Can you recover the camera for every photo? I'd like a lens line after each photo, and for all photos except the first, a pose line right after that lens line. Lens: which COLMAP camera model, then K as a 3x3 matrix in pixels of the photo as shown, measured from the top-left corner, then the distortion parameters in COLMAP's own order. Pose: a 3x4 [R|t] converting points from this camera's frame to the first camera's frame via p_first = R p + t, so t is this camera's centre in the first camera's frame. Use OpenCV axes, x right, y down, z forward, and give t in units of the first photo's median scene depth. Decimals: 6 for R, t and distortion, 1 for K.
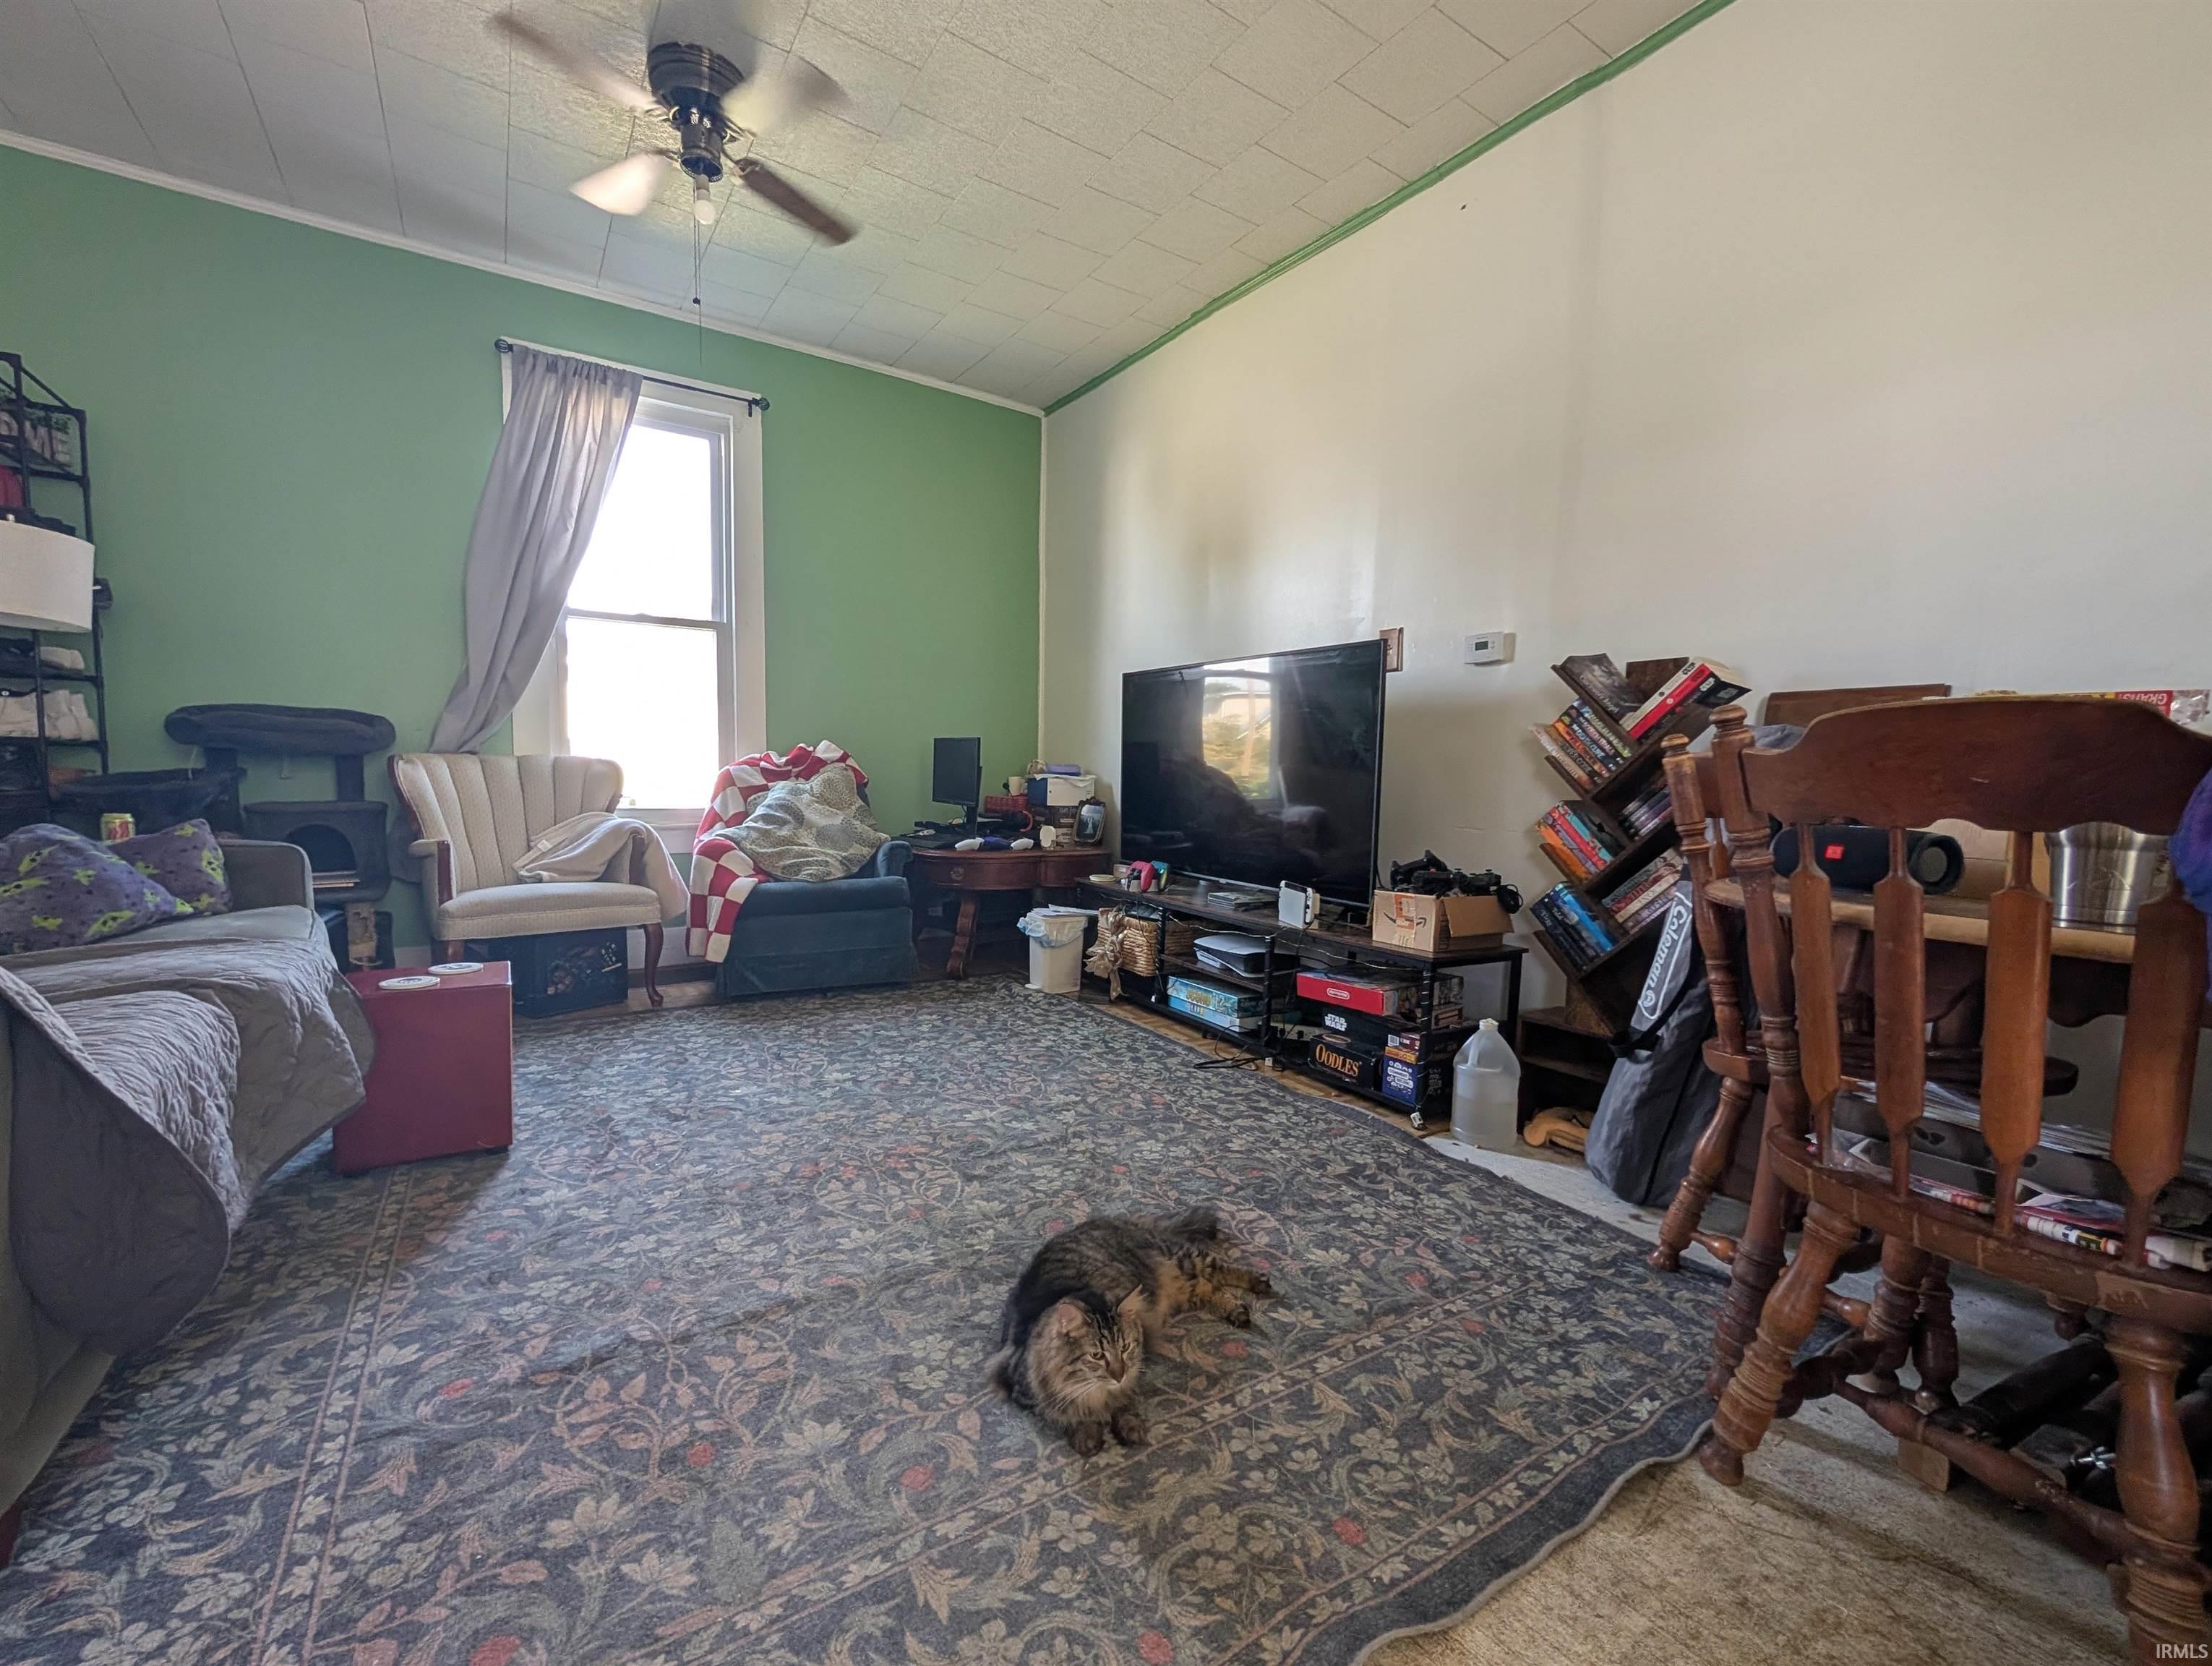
lens RADIAL K [[912.2, 0, 1102.0], [0, 912.2, 845.1], [0, 0, 1]] dist [-0.000707, -0.000487]
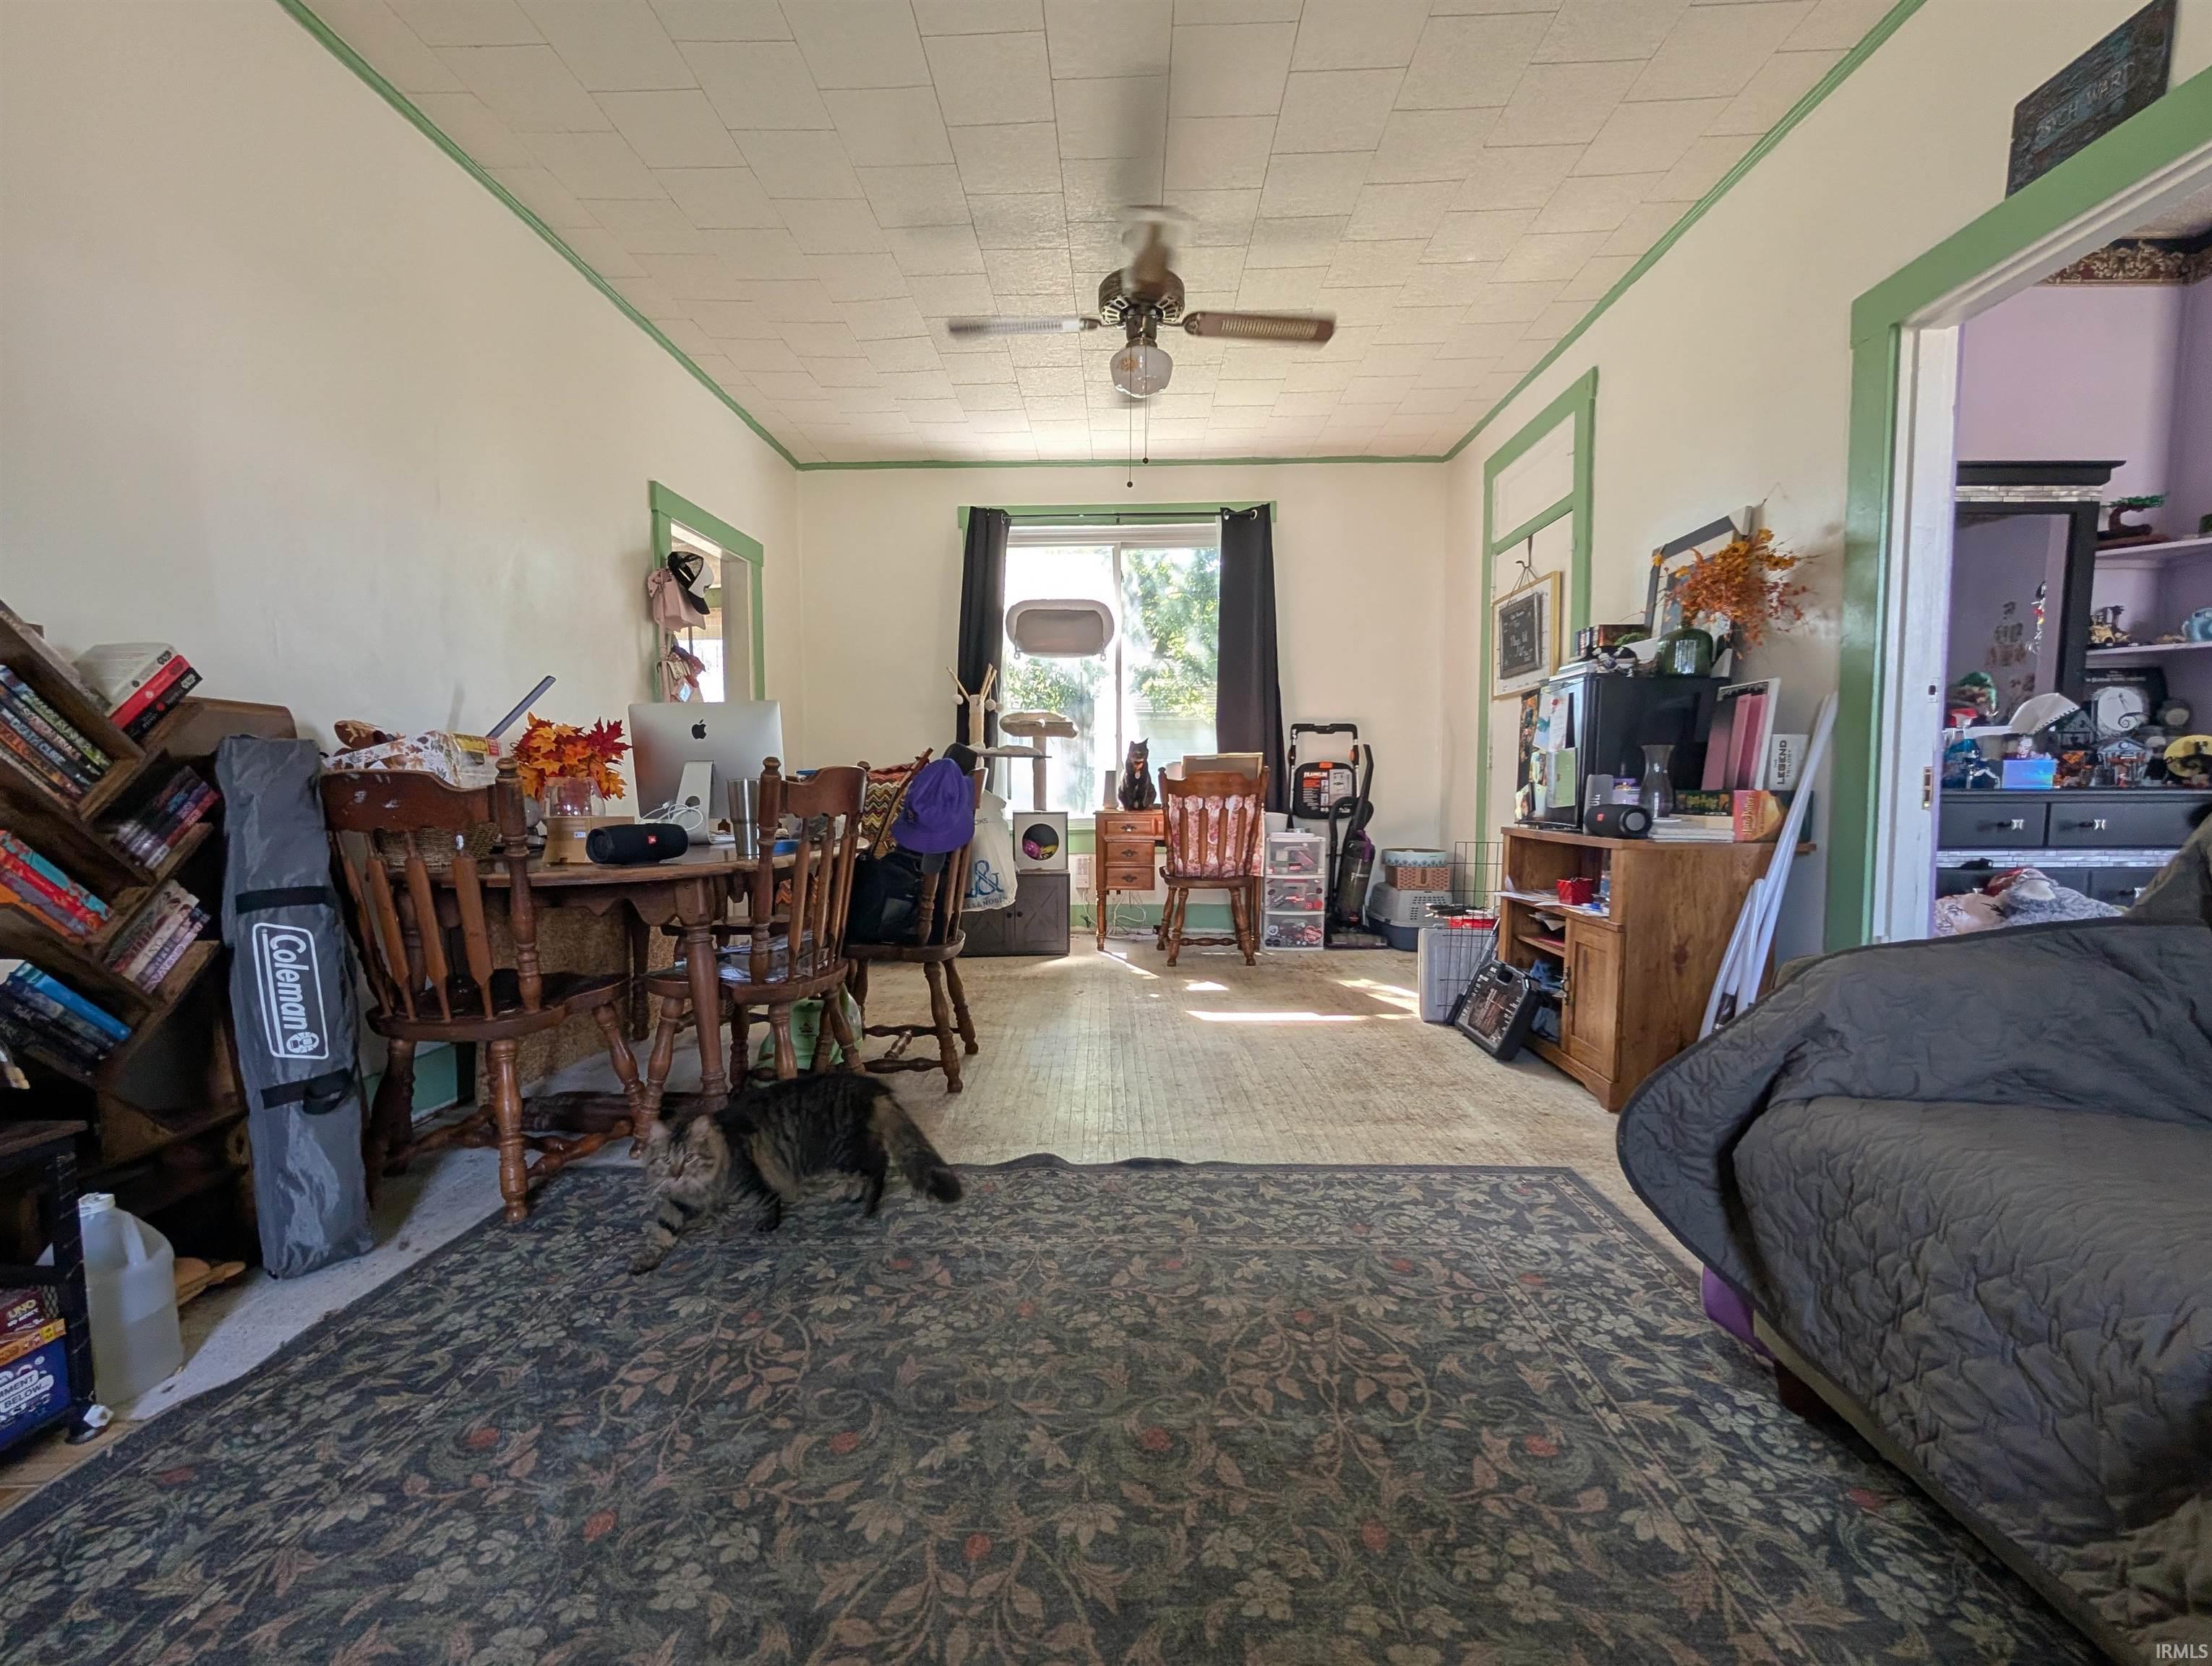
lens RADIAL K [[912.2, 0, 1099.4], [0, 912.2, 851.5], [0, 0, 1]] dist [-0.000707, -0.000487]
pose [[-0.816443, -0.058913, 0.574413, -0.448333], [0.025210, 0.990196, 0.137389, -0.099726], [-0.576876, 0.126651, -0.806953, 1.053017]]
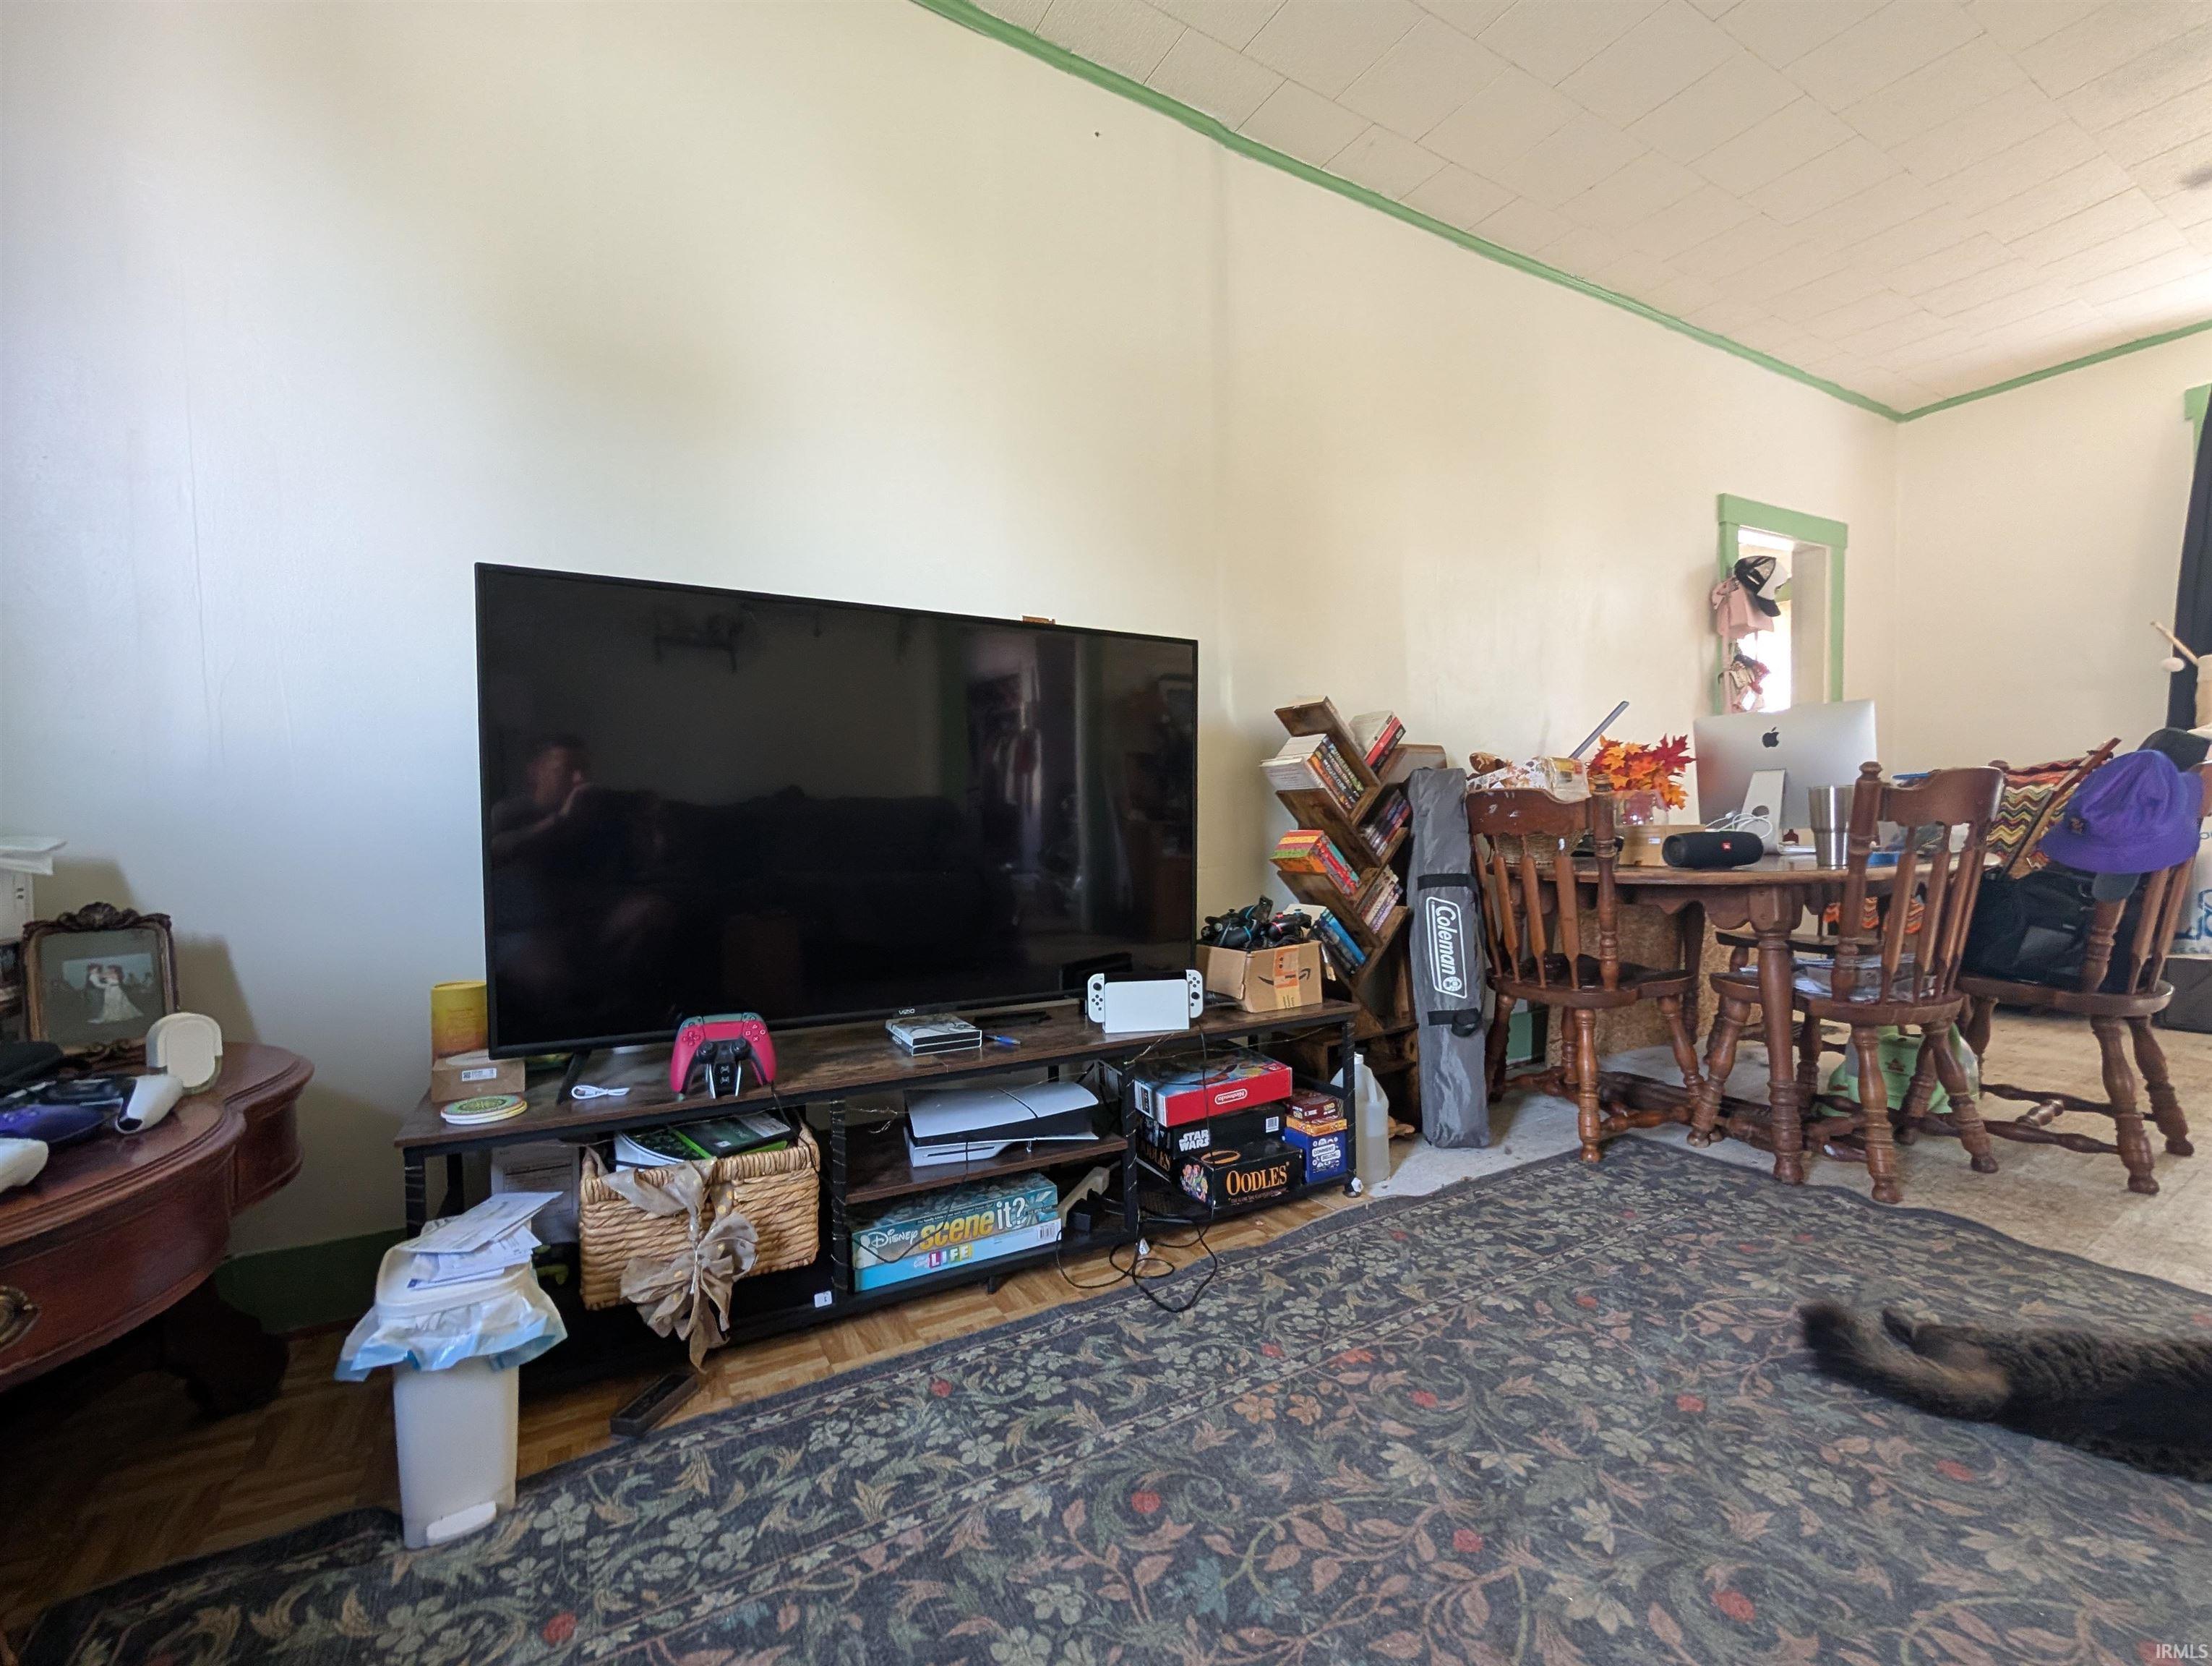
lens RADIAL K [[912.2, 0, 1101.0], [0, 912.2, 849.5], [0, 0, 1]] dist [-0.000707, -0.000487]
pose [[0.062013, -0.061163, 0.996200, -0.559577], [0.090683, 0.994338, 0.055403, -0.107639], [-0.993947, 0.086903, 0.067208, 1.166117]]
